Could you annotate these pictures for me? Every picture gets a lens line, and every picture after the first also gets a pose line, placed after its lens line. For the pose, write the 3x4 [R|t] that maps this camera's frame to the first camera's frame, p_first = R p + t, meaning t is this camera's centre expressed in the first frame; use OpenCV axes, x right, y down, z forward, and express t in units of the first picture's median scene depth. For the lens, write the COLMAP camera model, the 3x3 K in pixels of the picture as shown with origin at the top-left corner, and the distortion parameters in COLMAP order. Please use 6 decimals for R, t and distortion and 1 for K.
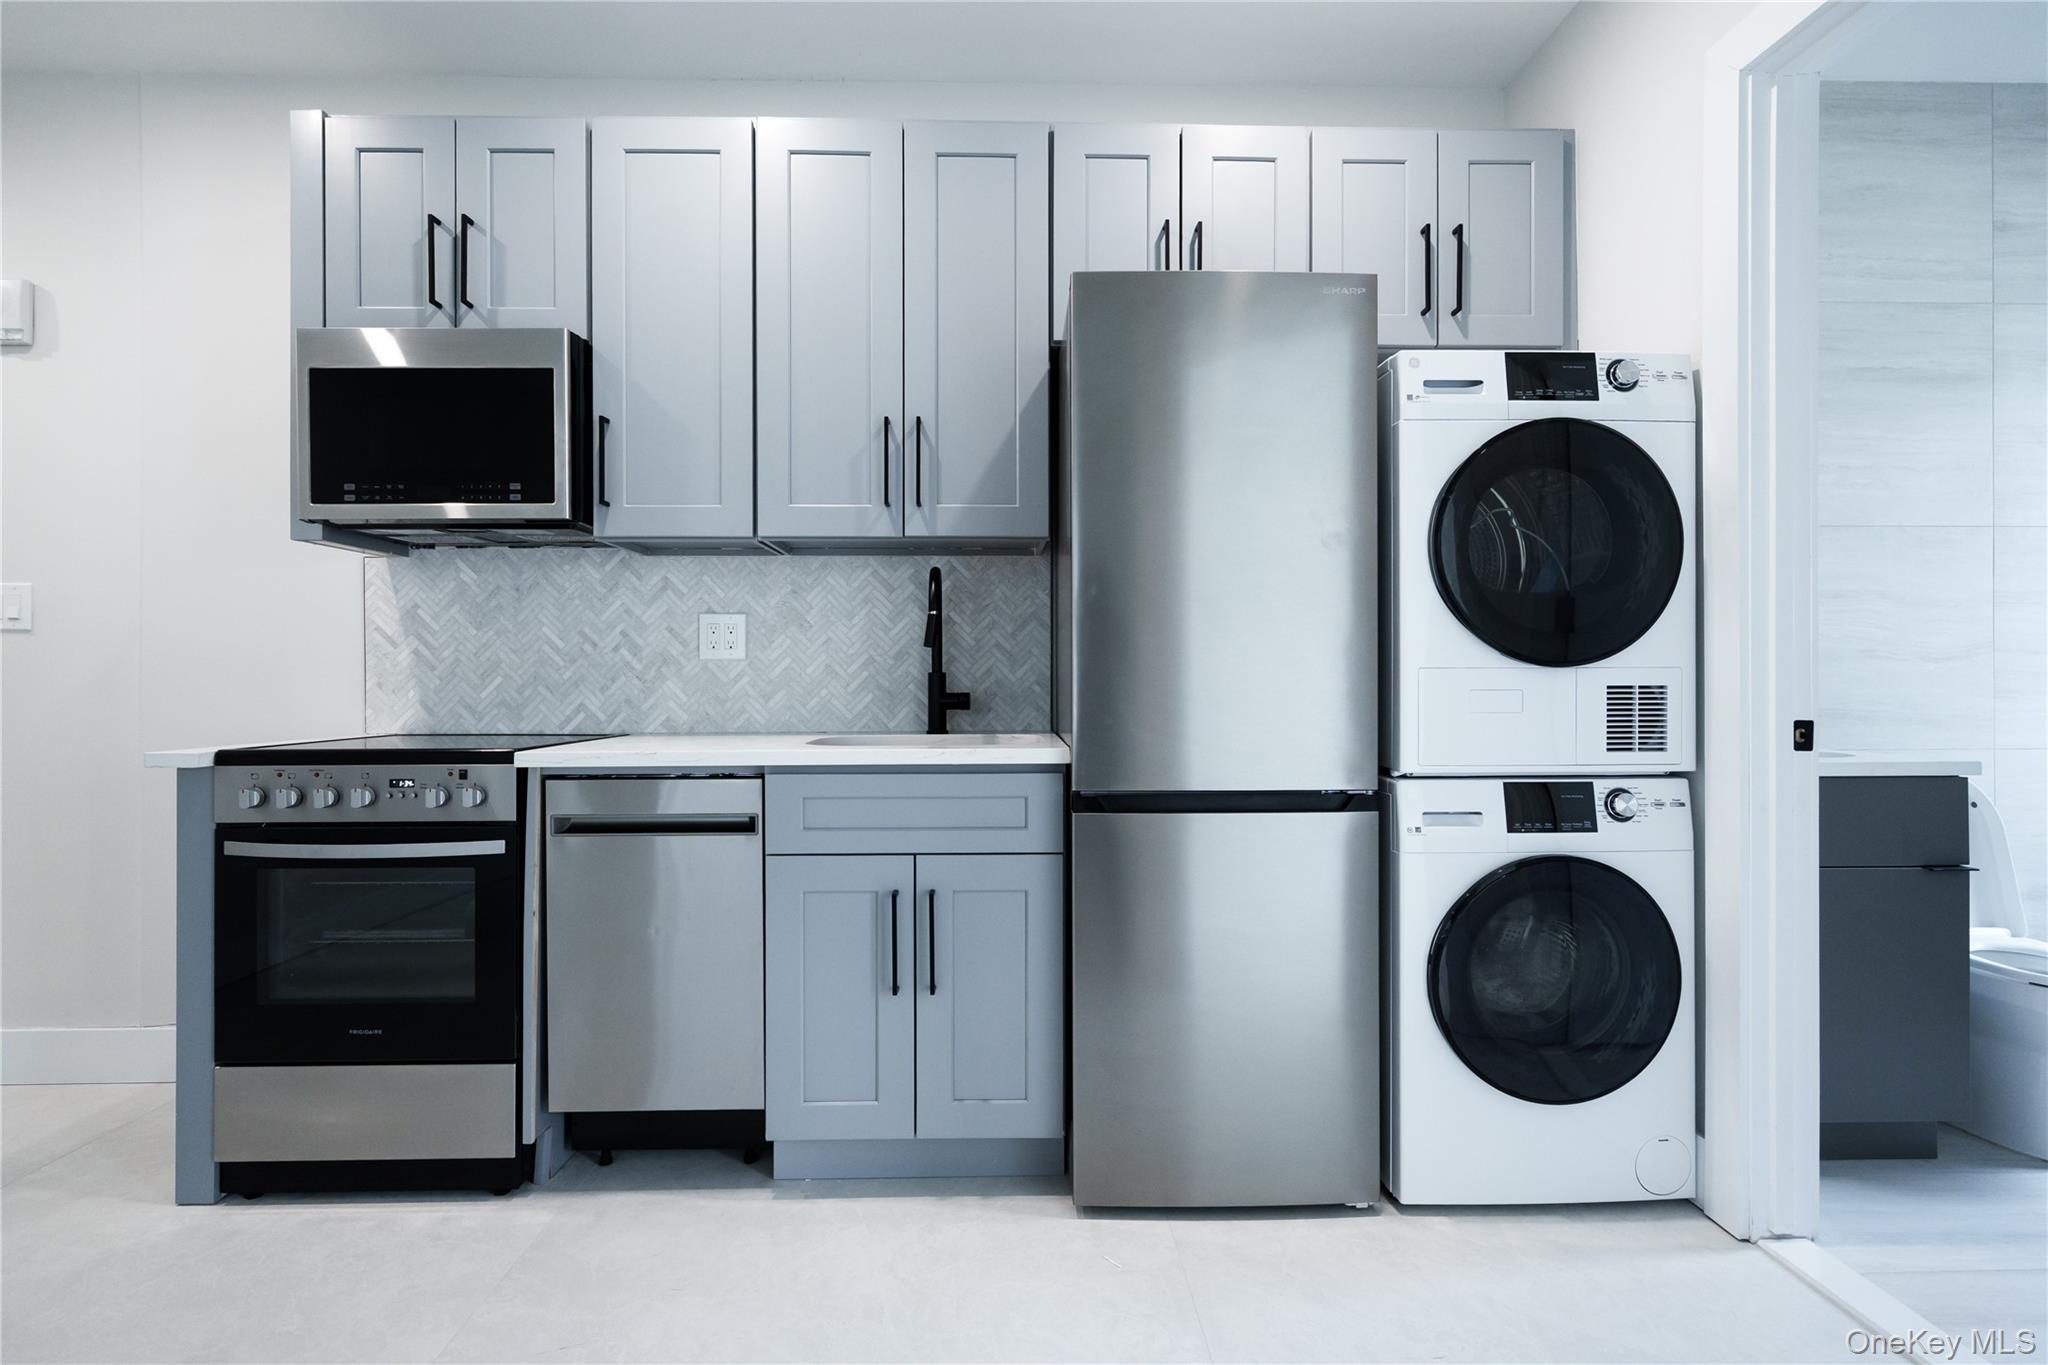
lens RADIAL K [[947.1, 0, 1024.0], [0, 947.1, 682.5], [0, 0, 1]] dist [-0.000098, 0.000328]
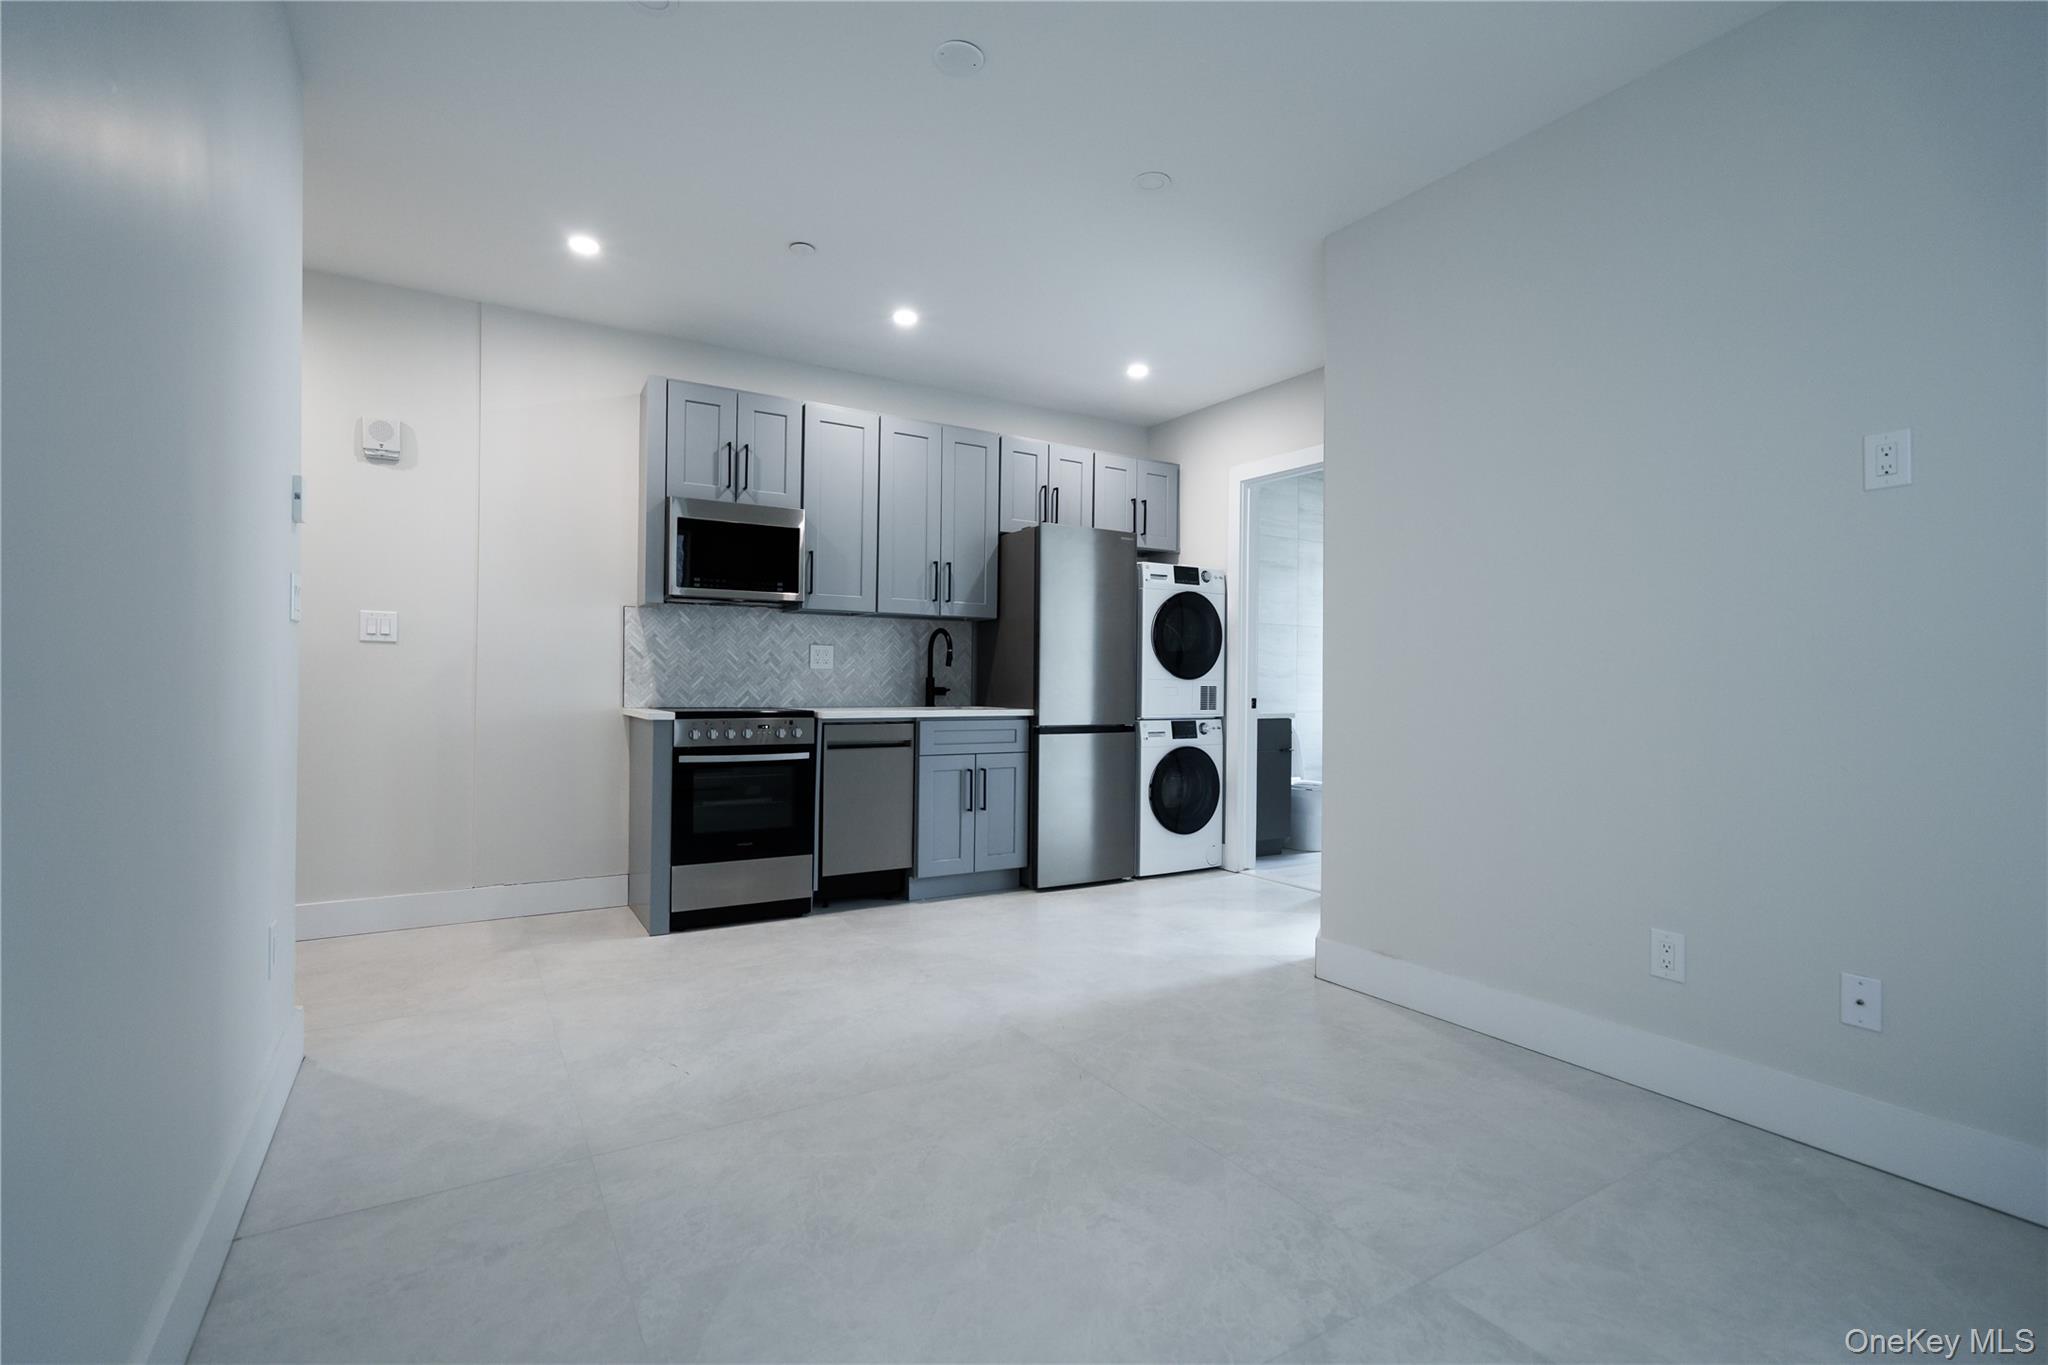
lens RADIAL K [[947.1, 0, 1024.0], [0, 947.1, 682.5], [0, 0, 1]] dist [-0.000098, 0.000328]
pose [[0.865740, 0.011111, 0.500371, -1.161002], [-0.011905, 0.999928, -0.001607, 0.002217], [-0.500353, -0.004566, 0.865810, -1.095761]]
